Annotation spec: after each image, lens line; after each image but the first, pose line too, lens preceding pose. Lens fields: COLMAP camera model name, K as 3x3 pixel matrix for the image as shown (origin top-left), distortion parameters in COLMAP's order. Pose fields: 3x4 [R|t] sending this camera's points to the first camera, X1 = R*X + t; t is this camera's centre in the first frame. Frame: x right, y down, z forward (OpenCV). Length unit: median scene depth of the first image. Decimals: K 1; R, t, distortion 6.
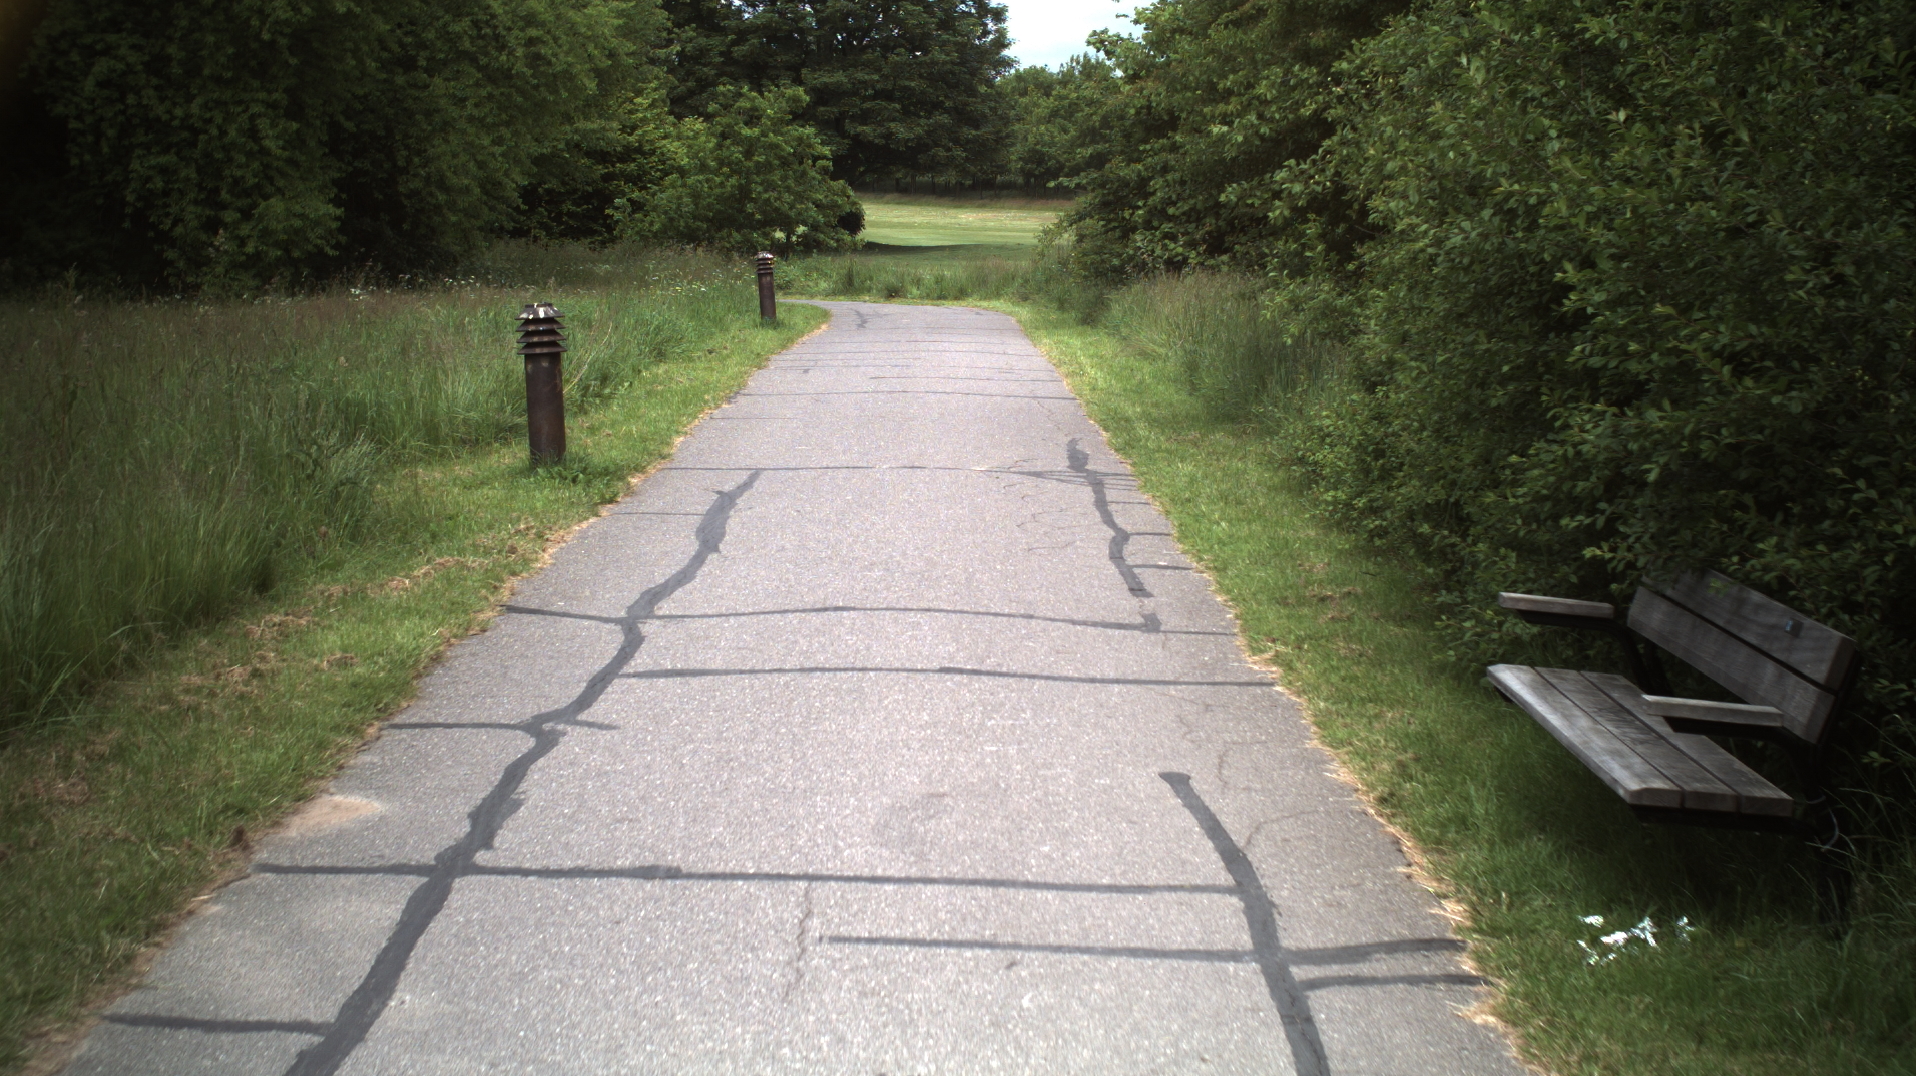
lens RADIAL K [[3571.3, 0, 968.9], [0, 3571.3, 552.2], [0, 0, 1]] dist [-0.262078, 0.000000]
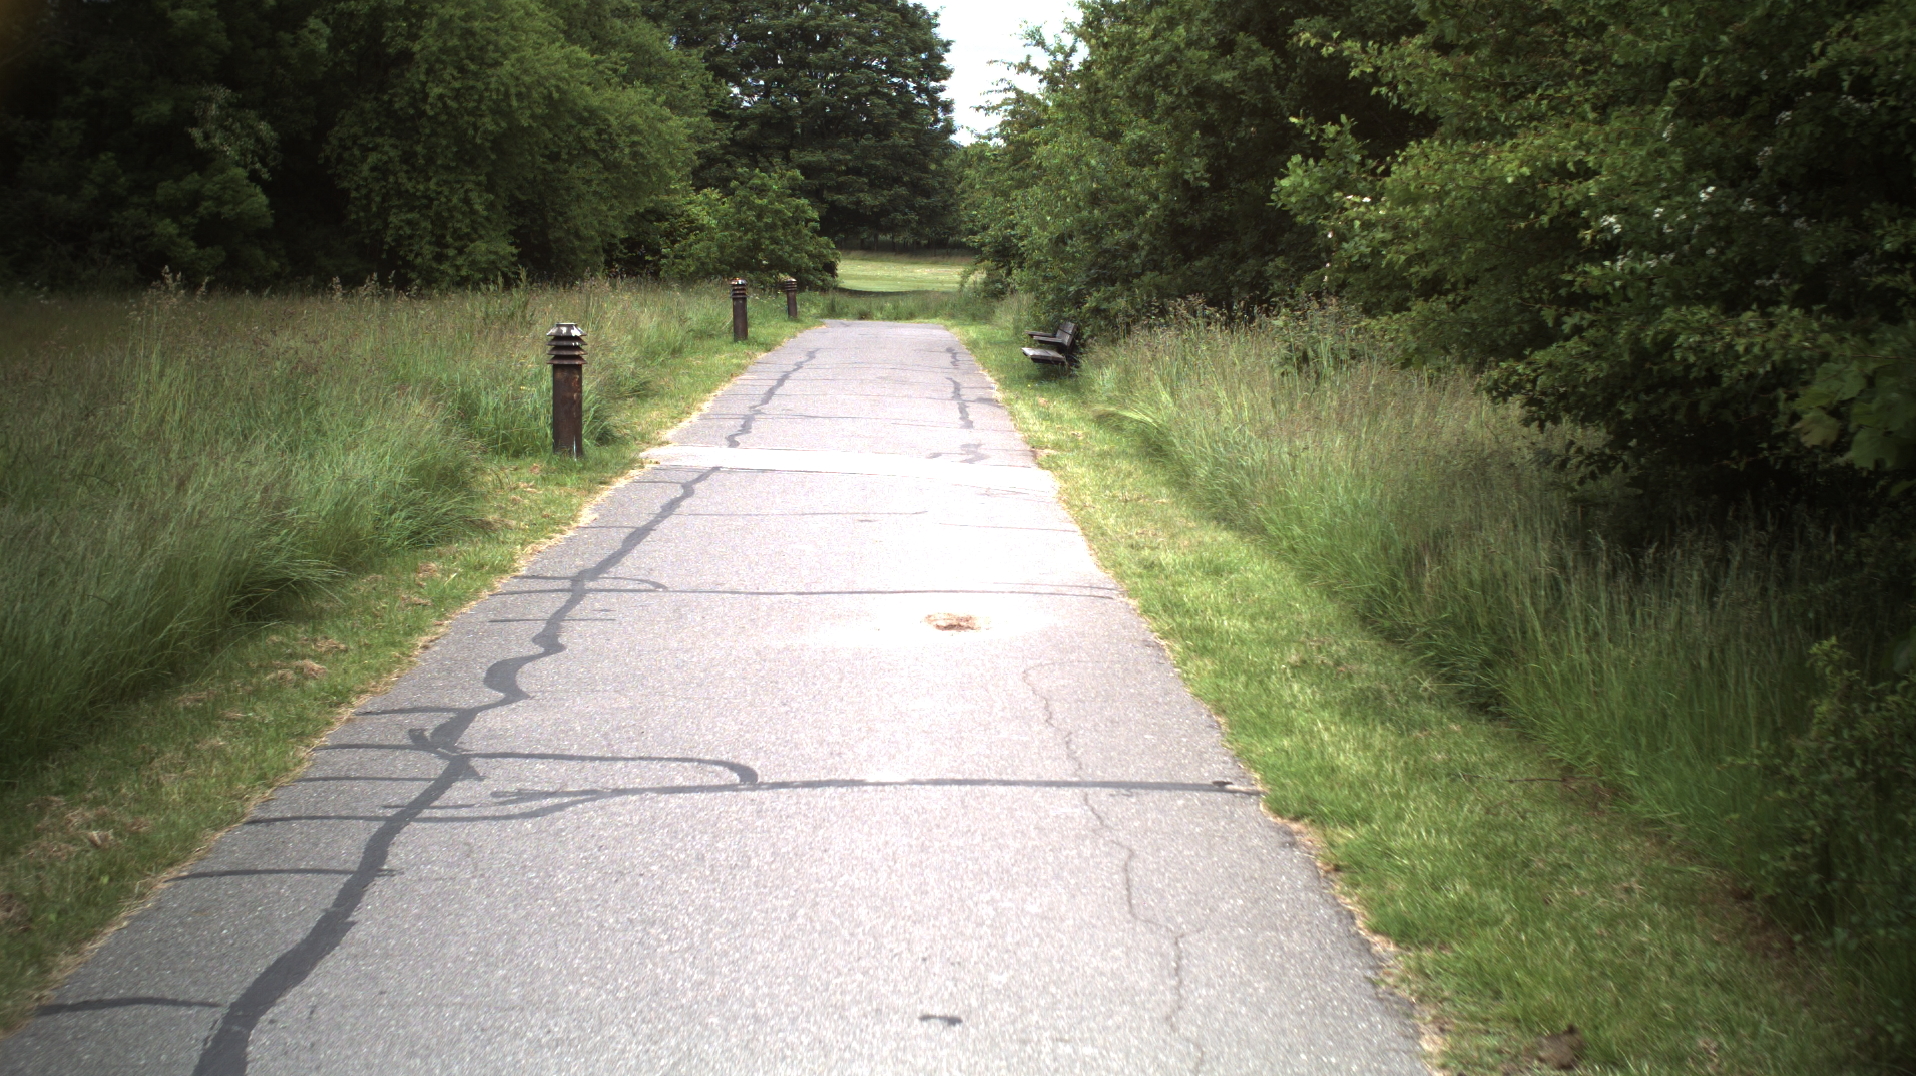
lens RADIAL K [[3570.1, 0, 946.9], [0, 3570.1, 544.2], [0, 0, 1]] dist [-0.262889, 0.000000]
pose [[0.999917, 0.011538, 0.005812, 0.005537], [-0.011422, 0.999743, -0.019605, 0.052446], [-0.006037, 0.019537, 0.999791, -0.483120]]
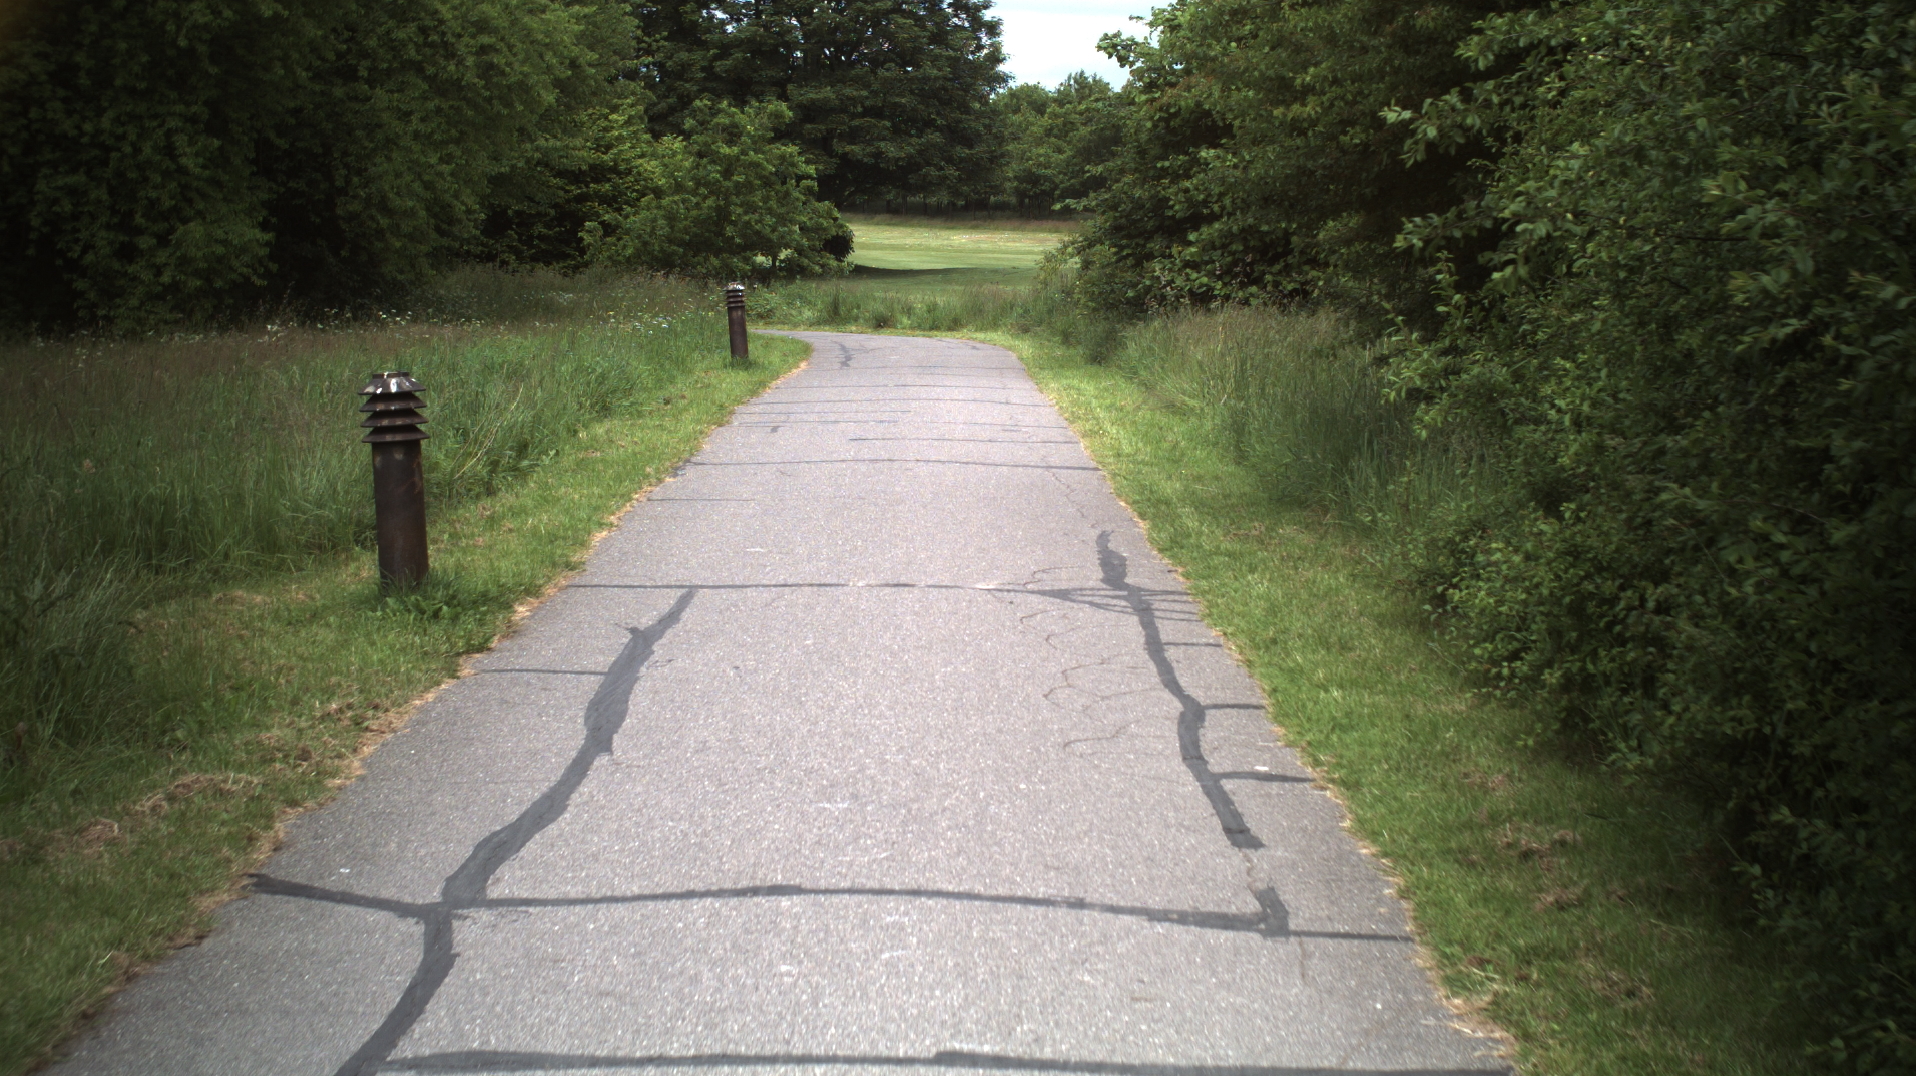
lens RADIAL K [[3571.3, 0, 956.1], [0, 3571.3, 539.7], [0, 0, 1]] dist [-0.262078, 0.000000]
pose [[0.999999, -0.000920, -0.001336, -0.000803], [0.000908, 0.999958, -0.009163, -0.008686], [0.001345, 0.009162, 0.999957, 0.080529]]
